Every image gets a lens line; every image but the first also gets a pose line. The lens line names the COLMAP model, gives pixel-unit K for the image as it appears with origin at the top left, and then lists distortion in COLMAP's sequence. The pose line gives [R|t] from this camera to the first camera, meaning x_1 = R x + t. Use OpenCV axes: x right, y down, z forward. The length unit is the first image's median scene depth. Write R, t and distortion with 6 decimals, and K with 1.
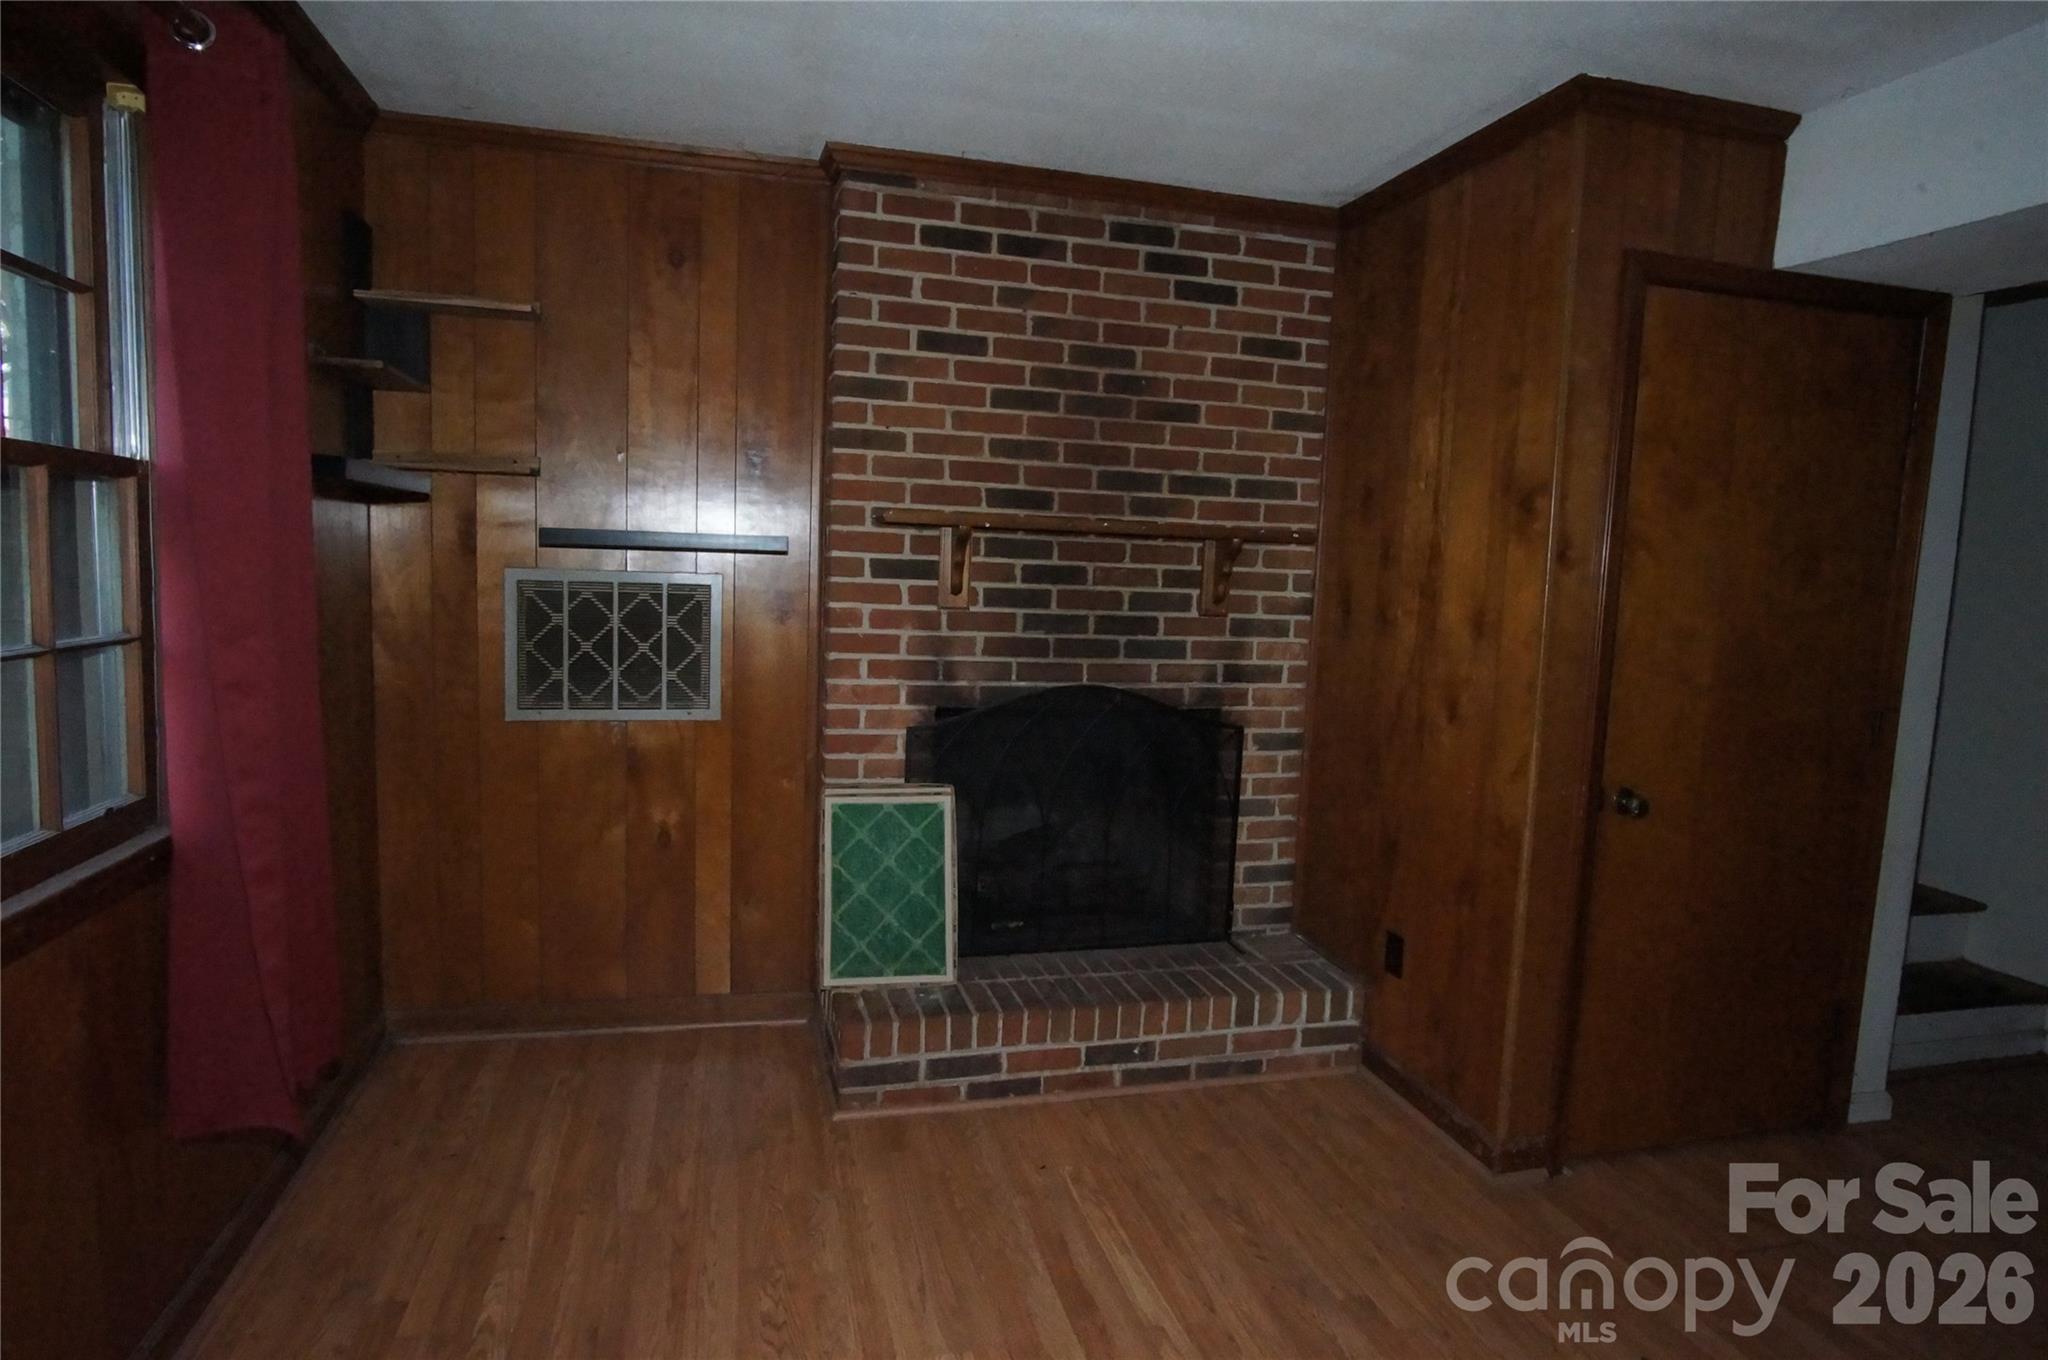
lens RADIAL K [[1087.4, 0, 1005.9], [0, 1087.4, 669.8], [0, 0, 1]] dist [-0.027076, -0.000684]
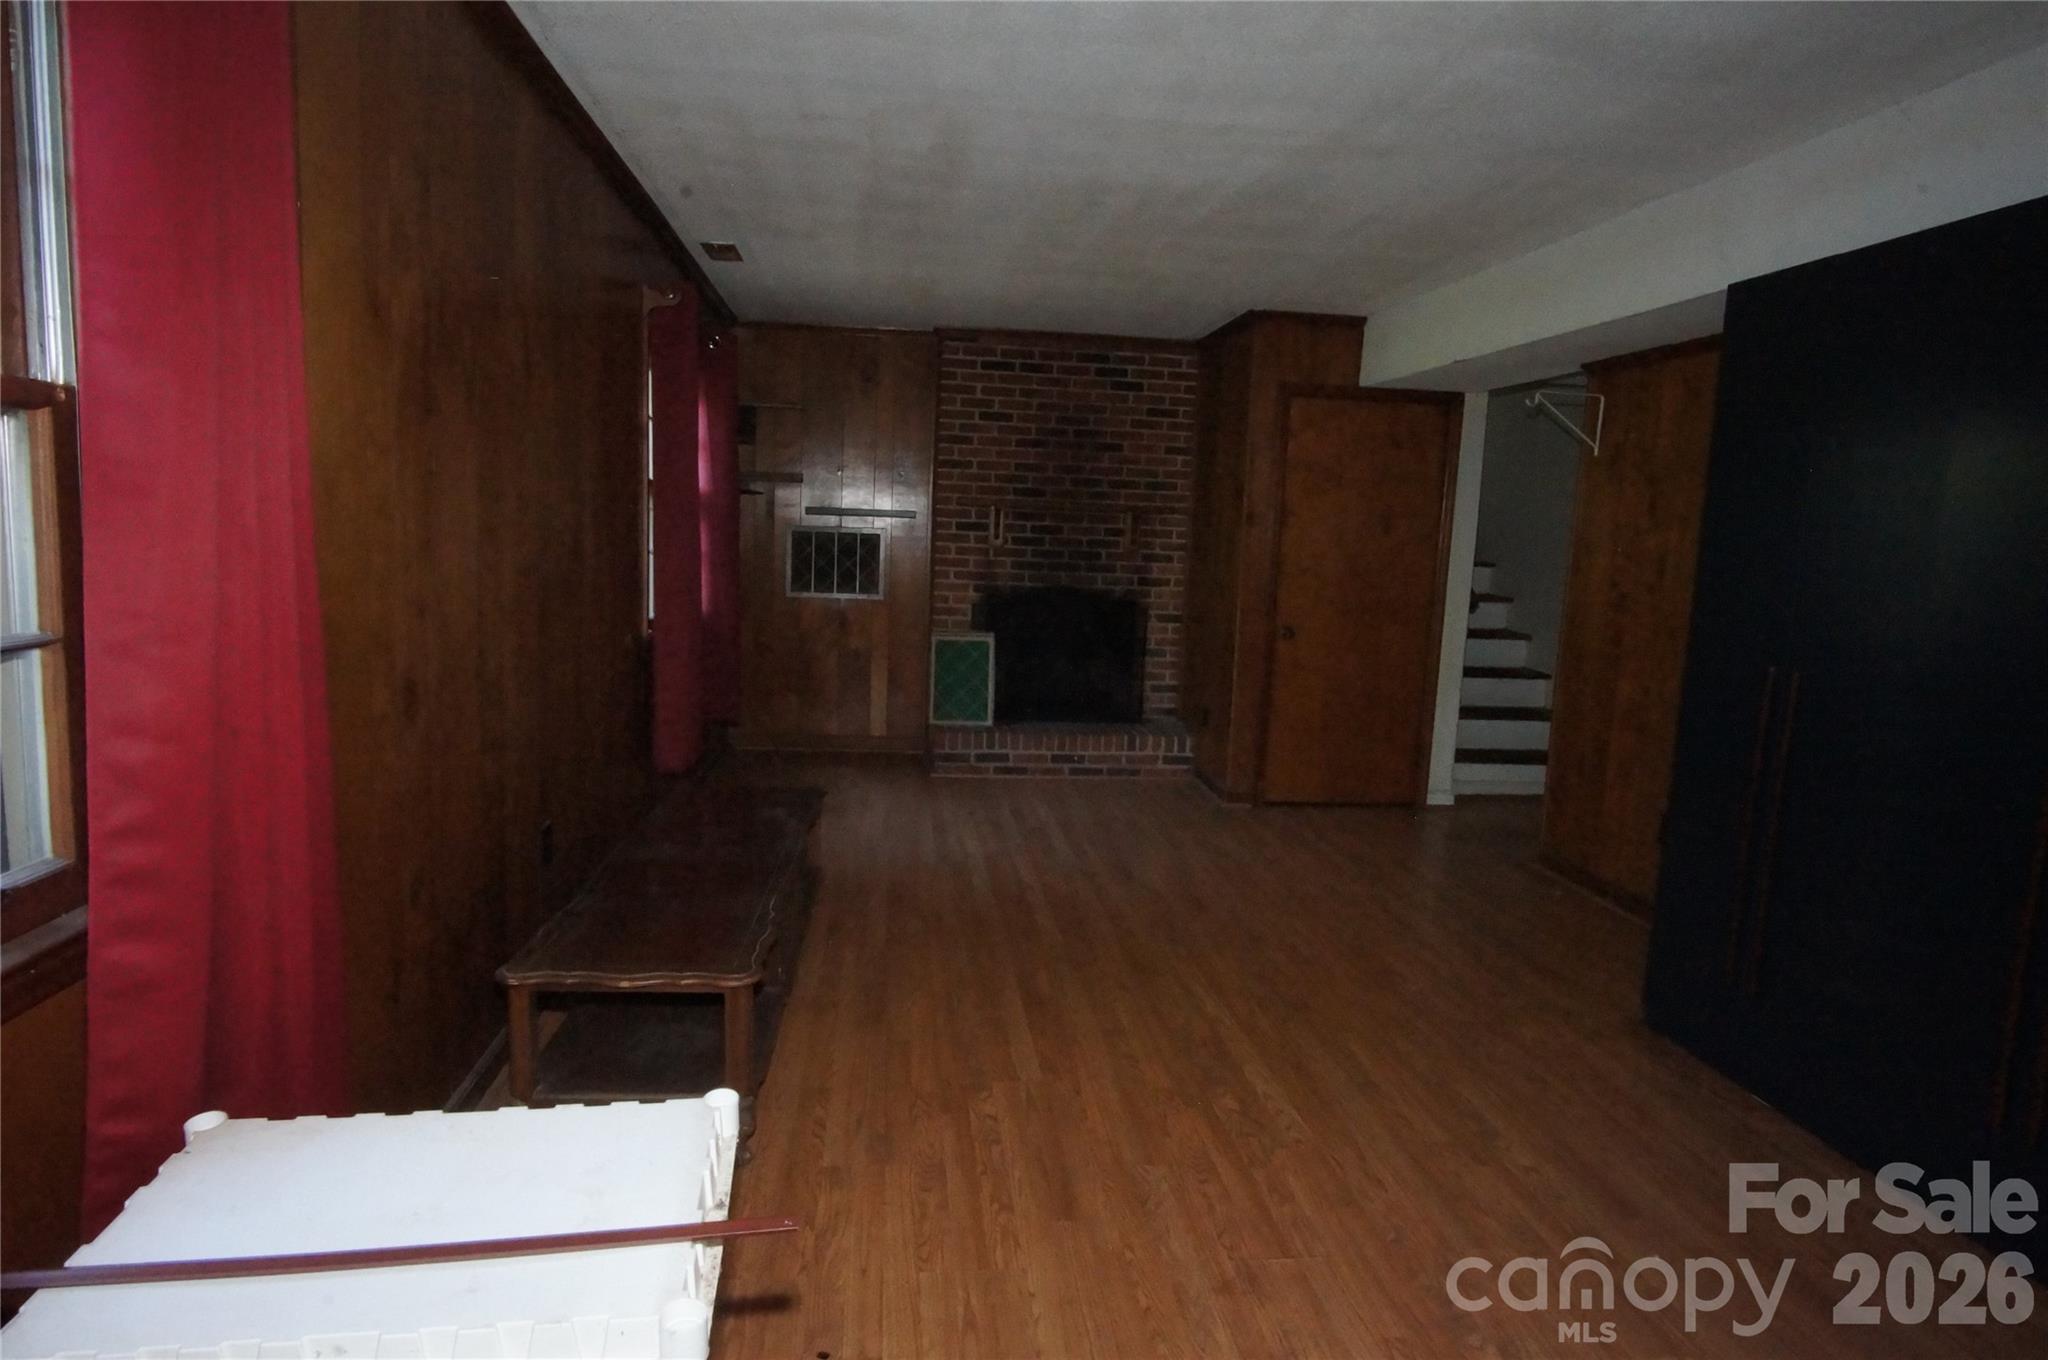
lens RADIAL K [[1087.4, 0, 1005.9], [0, 1087.4, 669.8], [0, 0, 1]] dist [-0.027076, -0.000684]
pose [[0.989791, 0.020588, -0.141035, 0.264564], [-0.016607, 0.999431, 0.029347, 0.116366], [0.141559, -0.026706, 0.989570, -1.029328]]
